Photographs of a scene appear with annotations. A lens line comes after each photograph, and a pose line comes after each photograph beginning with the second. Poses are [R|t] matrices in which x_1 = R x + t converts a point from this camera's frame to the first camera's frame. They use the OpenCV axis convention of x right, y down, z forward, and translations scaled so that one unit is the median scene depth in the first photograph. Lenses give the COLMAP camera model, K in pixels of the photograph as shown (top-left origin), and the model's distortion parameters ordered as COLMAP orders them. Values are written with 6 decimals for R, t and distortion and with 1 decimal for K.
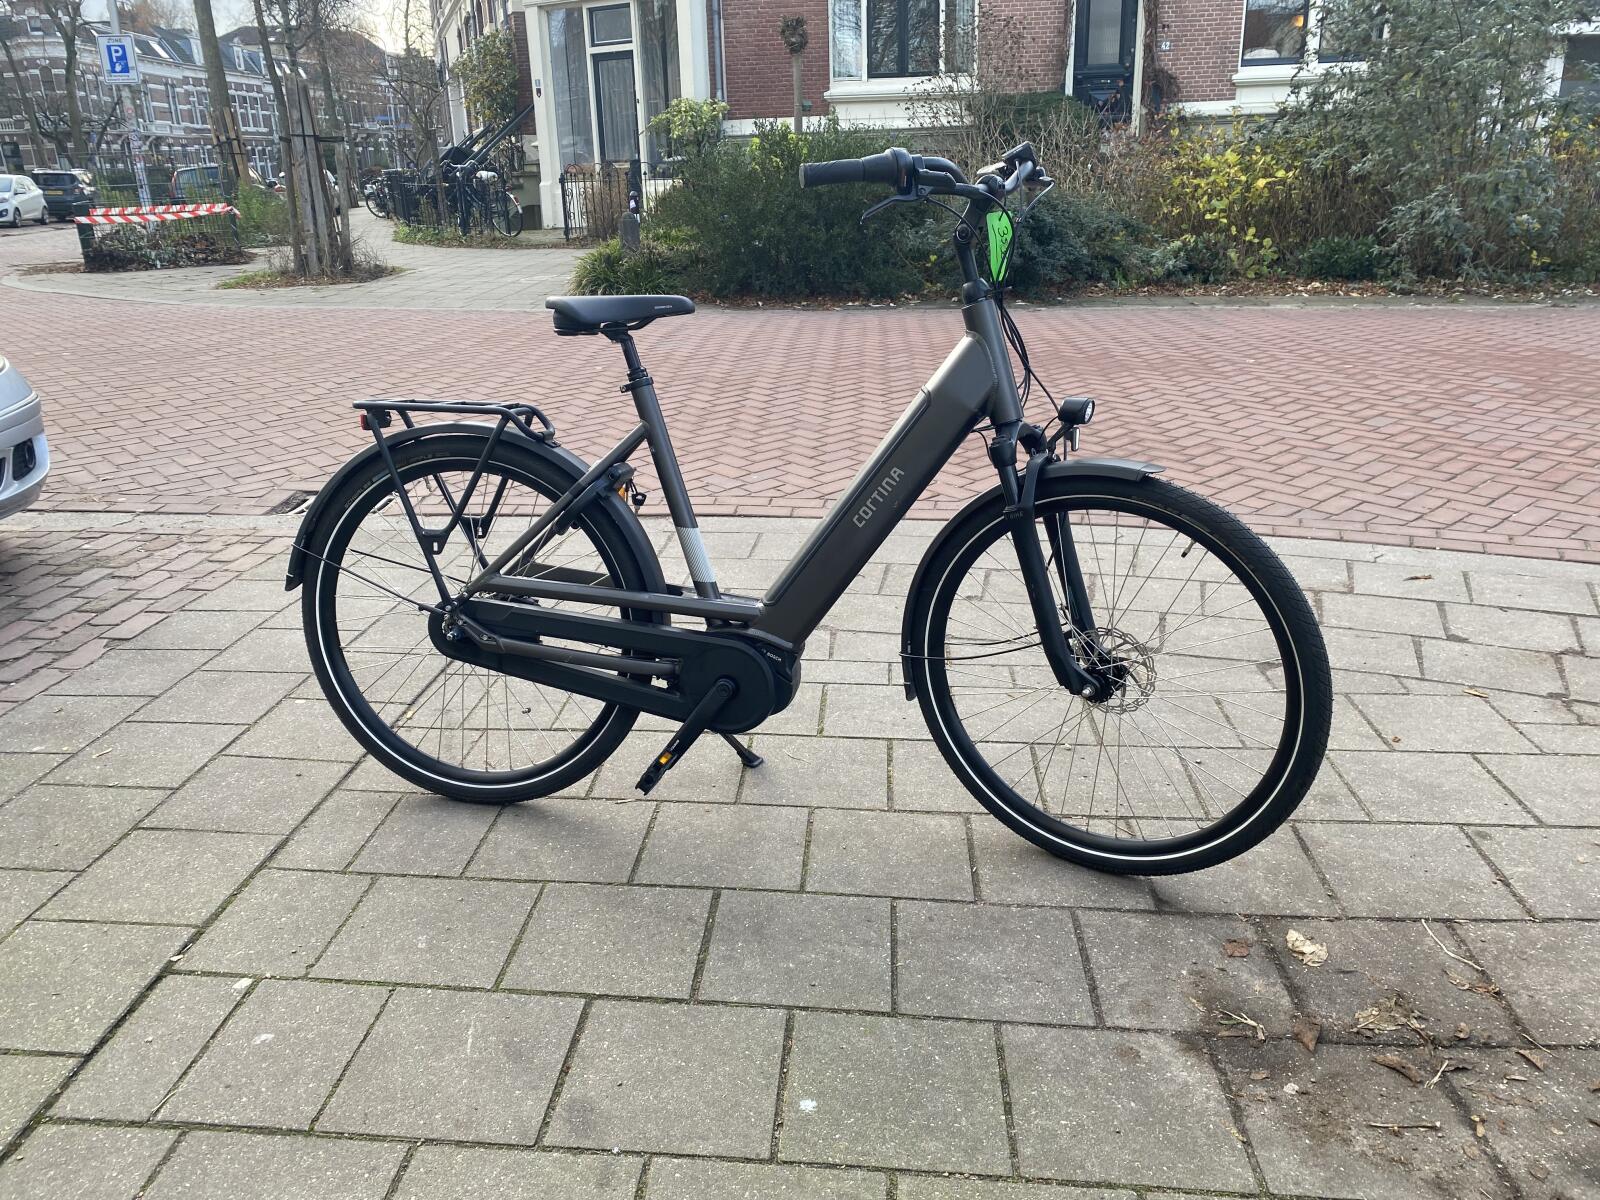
lens RADIAL K [[1215.0, 0, 800.0], [0, 1215.0, 600.0], [0, 0, 1]] dist [0.054483, -0.082585]
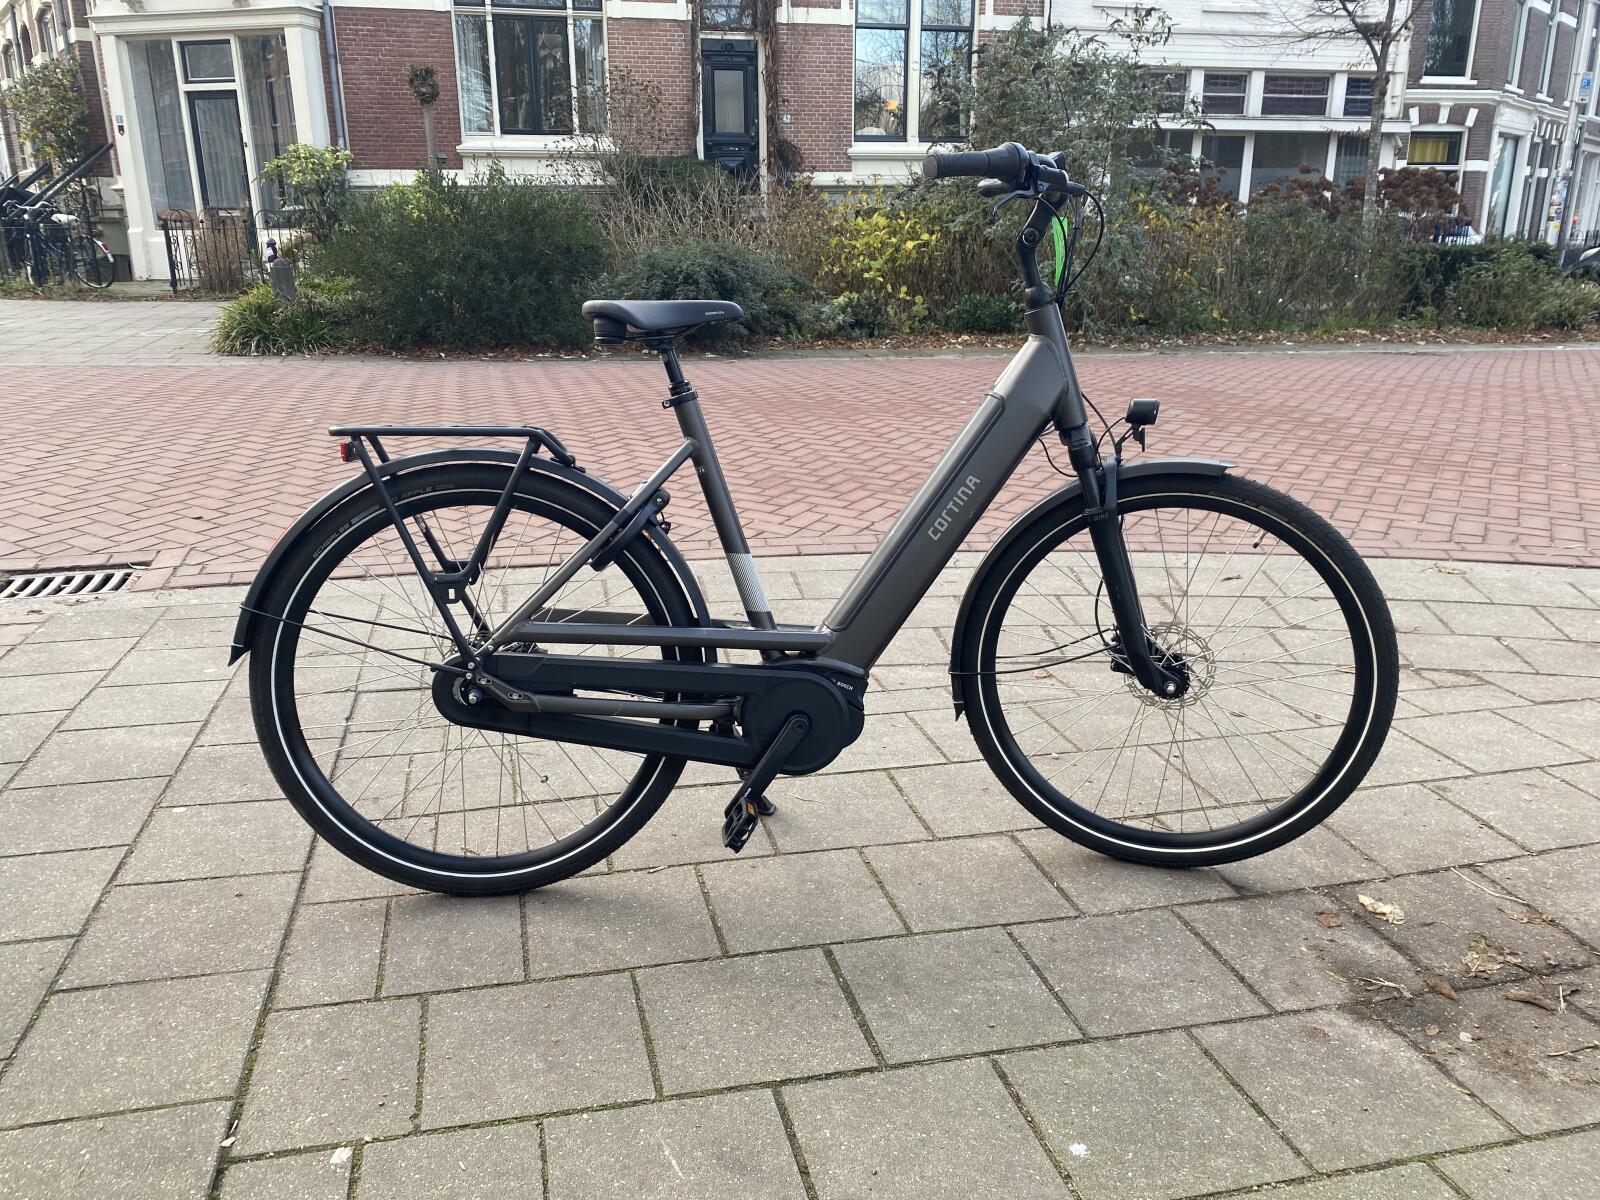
lens RADIAL K [[1215.5, 0, 800.0], [0, 1215.5, 600.0], [0, 0, 1]] dist [0.015678, -0.004130]
pose [[0.945950, -0.070432, 0.316572, -0.330639], [0.086064, 0.995651, -0.035654, 0.010893], [-0.312685, 0.060972, 0.947898, 0.122518]]
